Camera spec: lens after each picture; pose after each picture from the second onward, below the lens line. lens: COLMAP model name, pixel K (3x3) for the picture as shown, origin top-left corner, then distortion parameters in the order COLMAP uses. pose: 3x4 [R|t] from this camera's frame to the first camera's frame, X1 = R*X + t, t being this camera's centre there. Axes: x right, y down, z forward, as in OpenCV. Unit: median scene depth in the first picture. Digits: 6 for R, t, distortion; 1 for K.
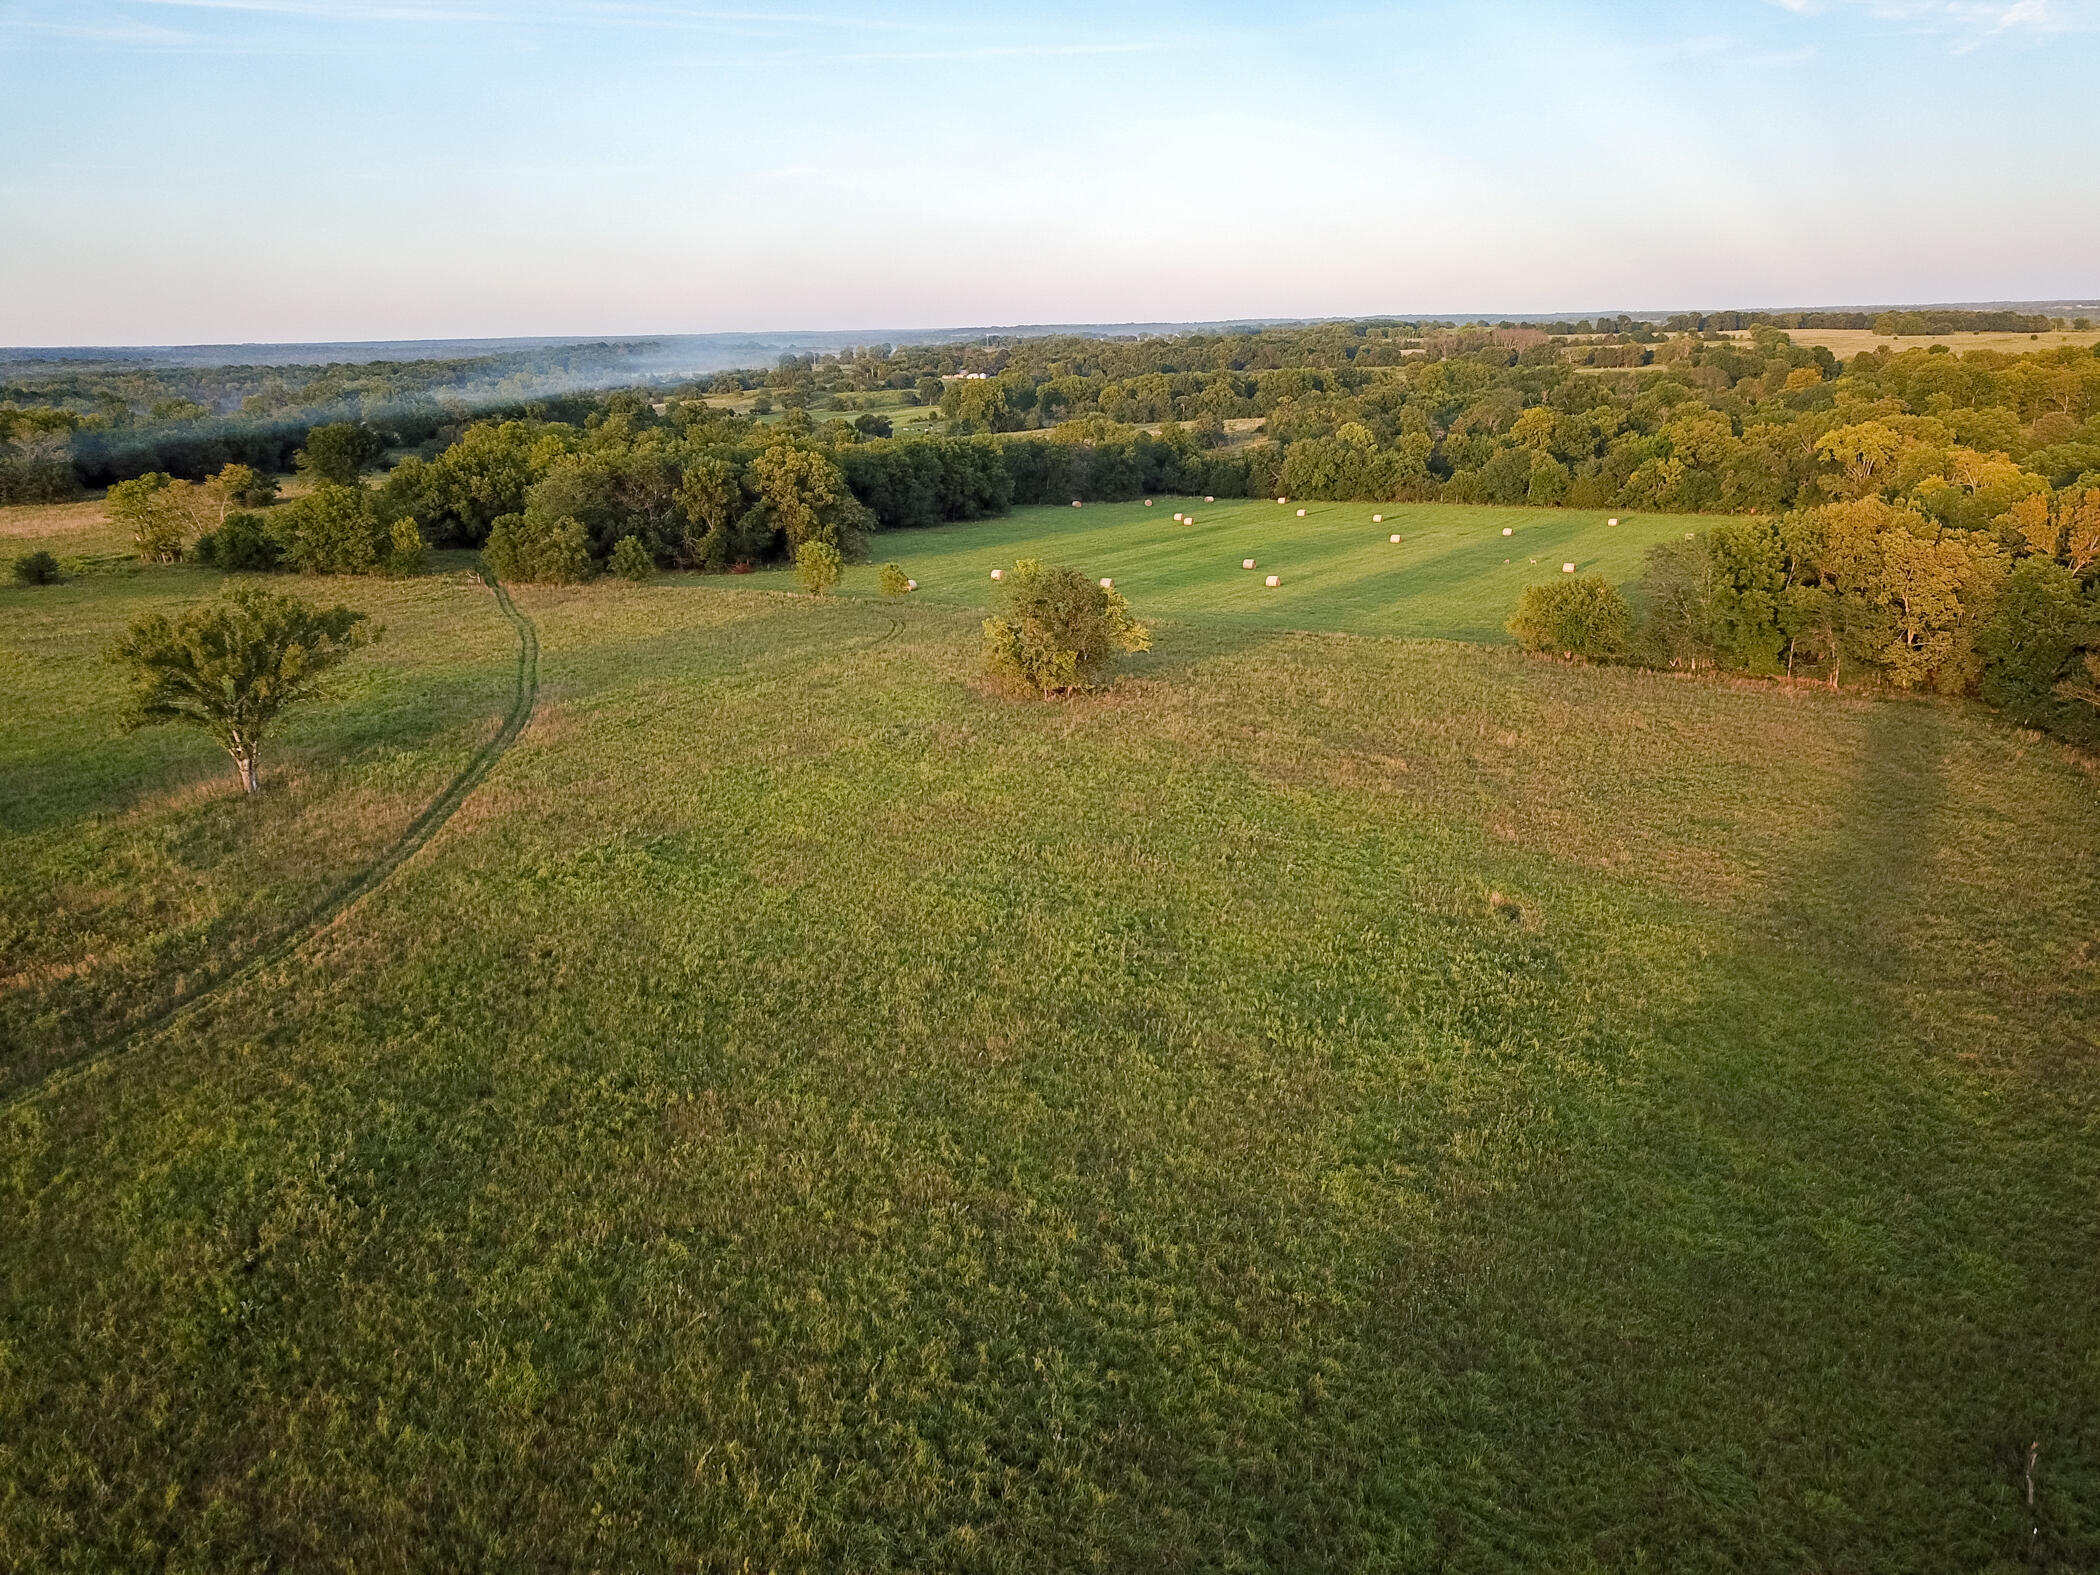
lens RADIAL K [[1603.0, 0, 1055.2], [0, 1603.0, 792.0], [0, 0, 1]] dist [0.009235, 0.001849]
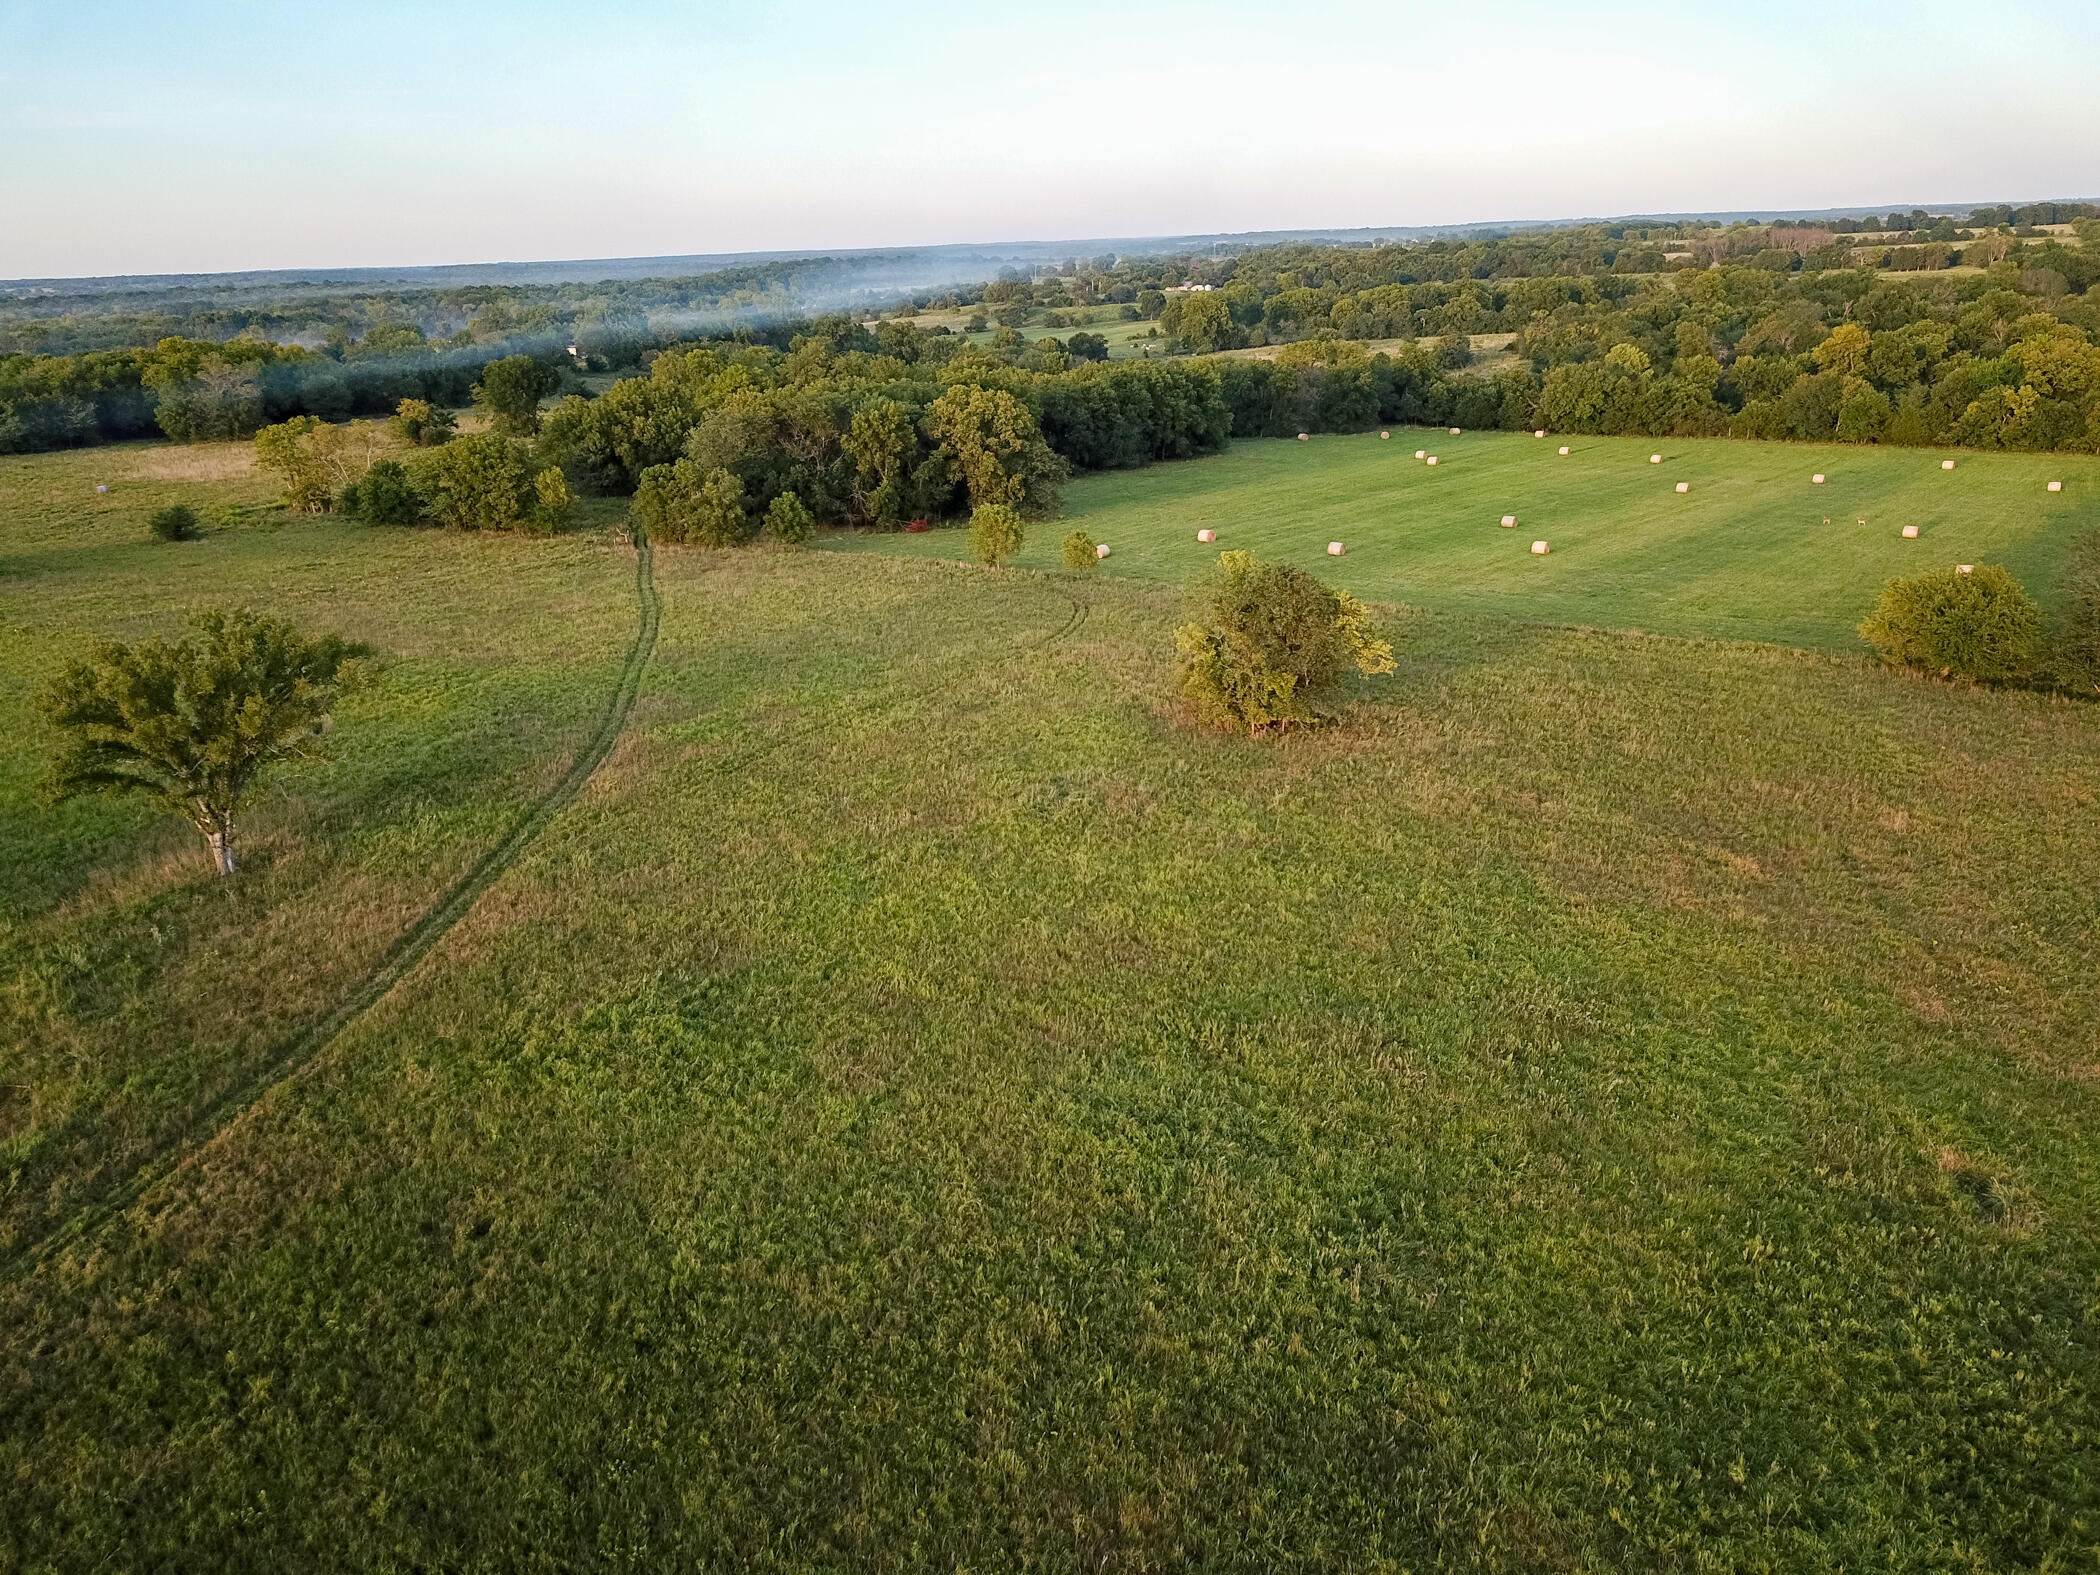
lens RADIAL K [[1603.0, 0, 1060.5], [0, 1603.0, 783.8], [0, 0, 1]] dist [0.009235, 0.001849]
pose [[0.991144, 0.028693, -0.129651, 0.001297], [-0.022517, 0.998552, 0.048858, -0.042069], [0.130865, -0.045506, 0.990355, 0.129596]]
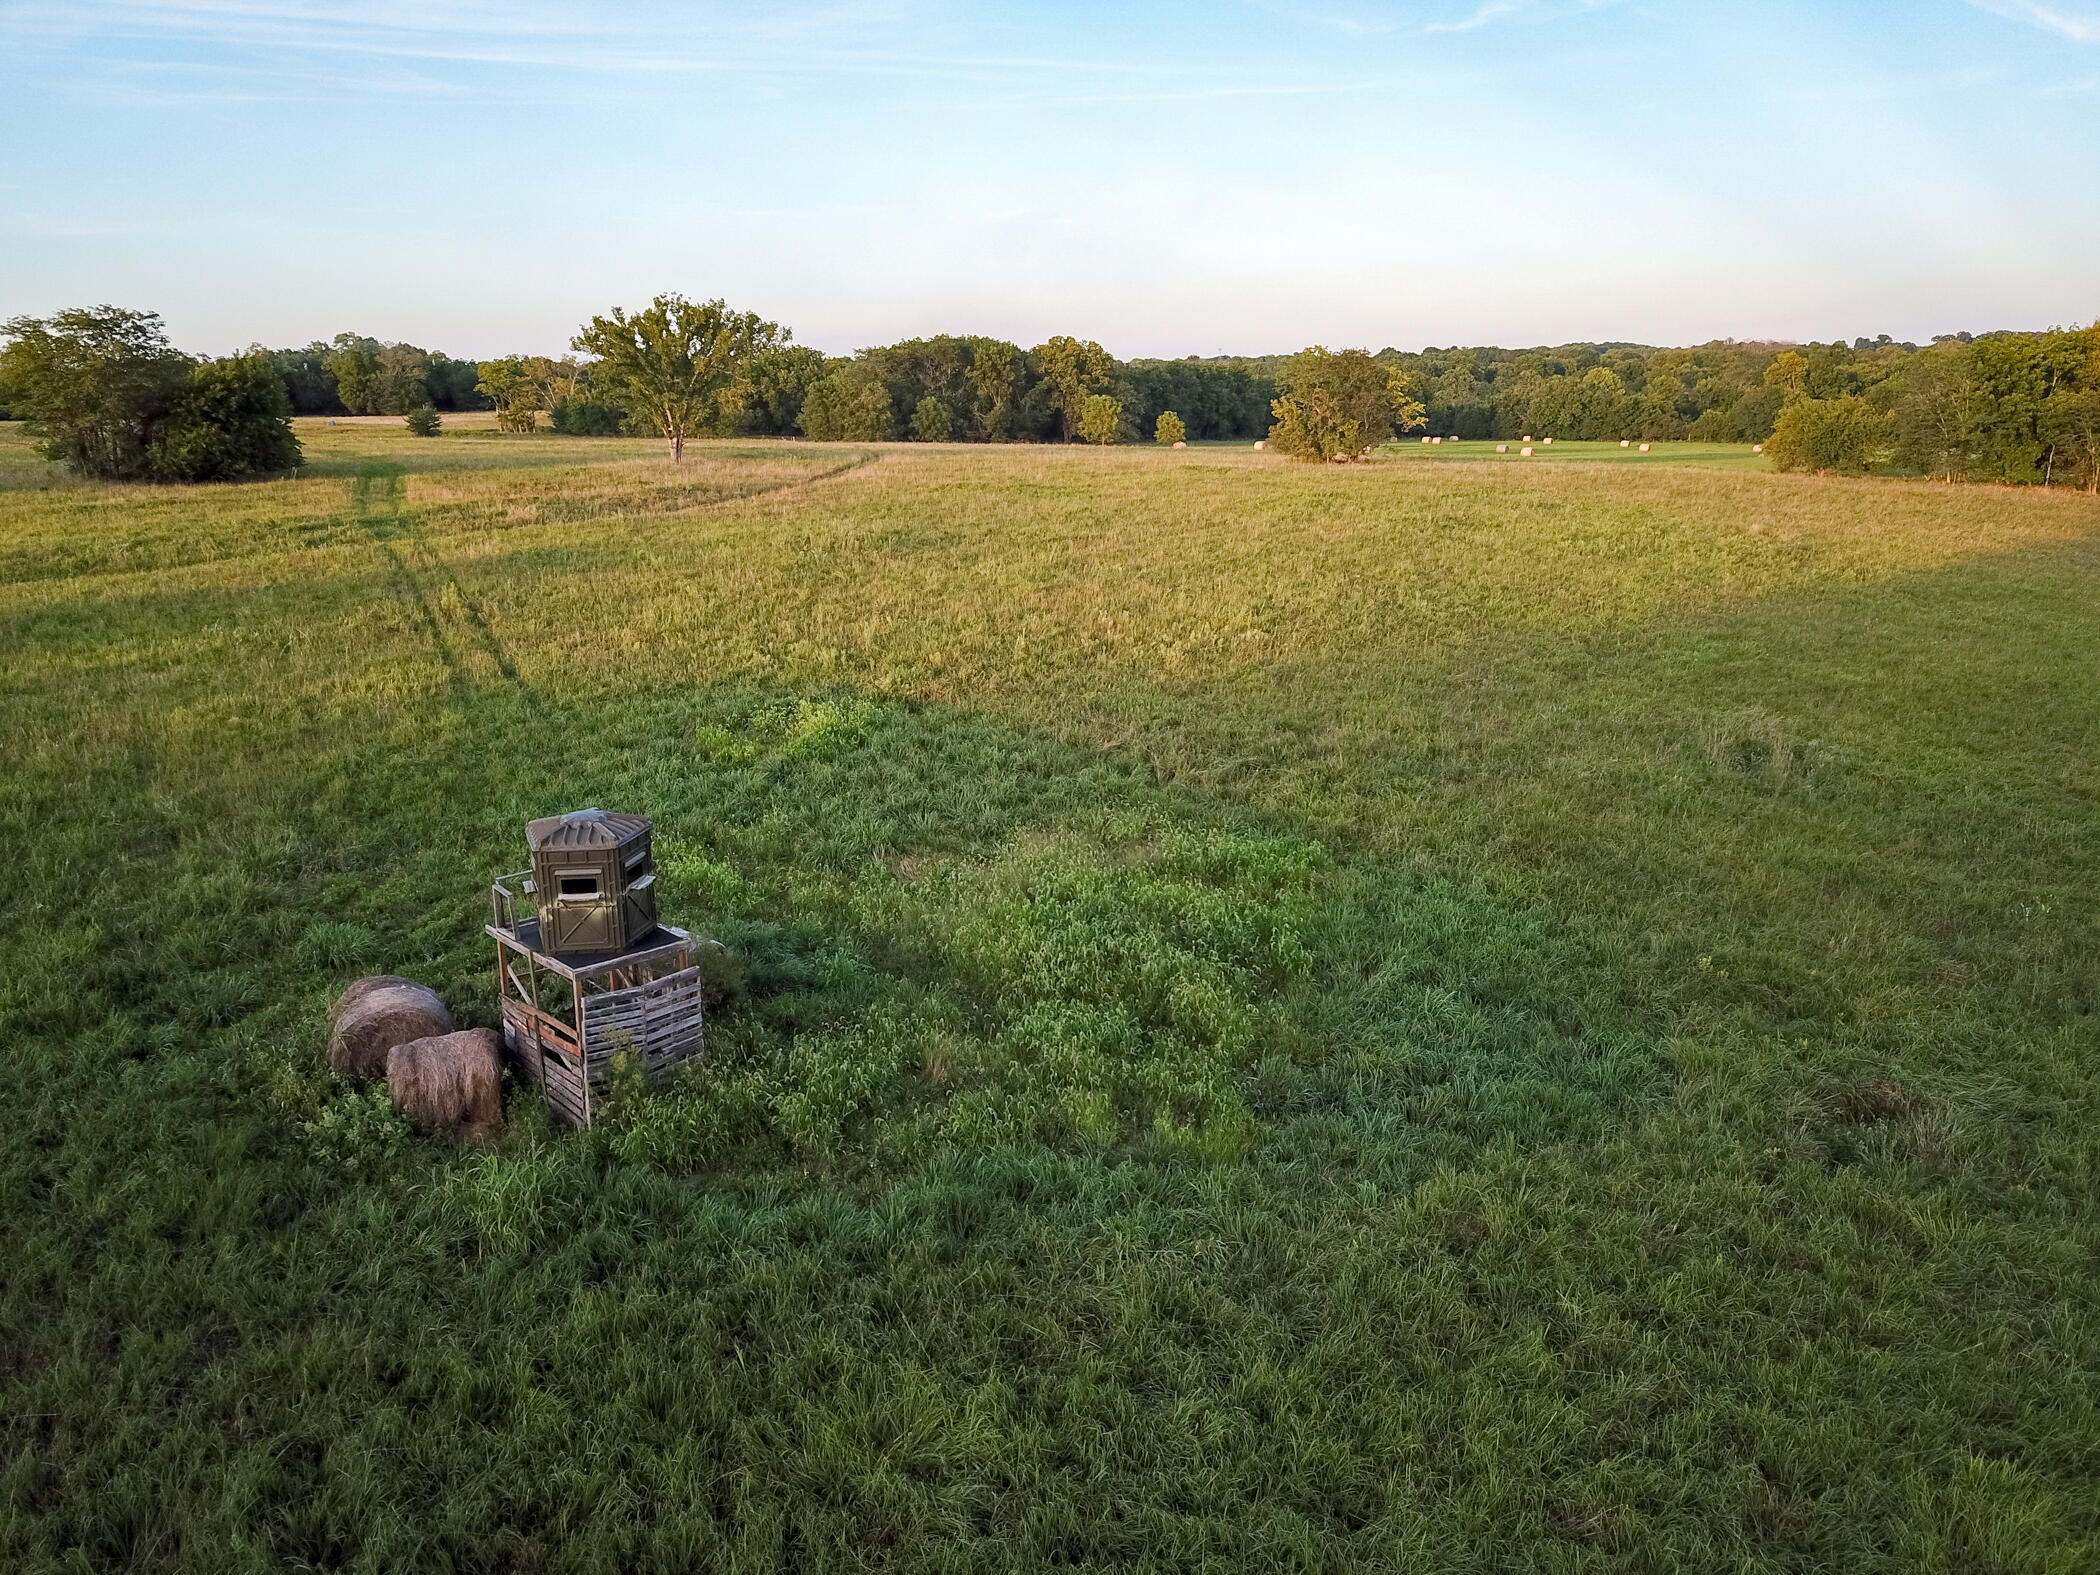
lens RADIAL K [[1603.0, 0, 1053.1], [0, 1603.0, 778.9], [0, 0, 1]] dist [0.009235, 0.001849]
pose [[0.990641, 0.044158, -0.129152, -0.024100], [-0.047947, 0.998502, -0.026372, 0.116420], [0.127794, 0.032317, 0.991274, -0.070633]]
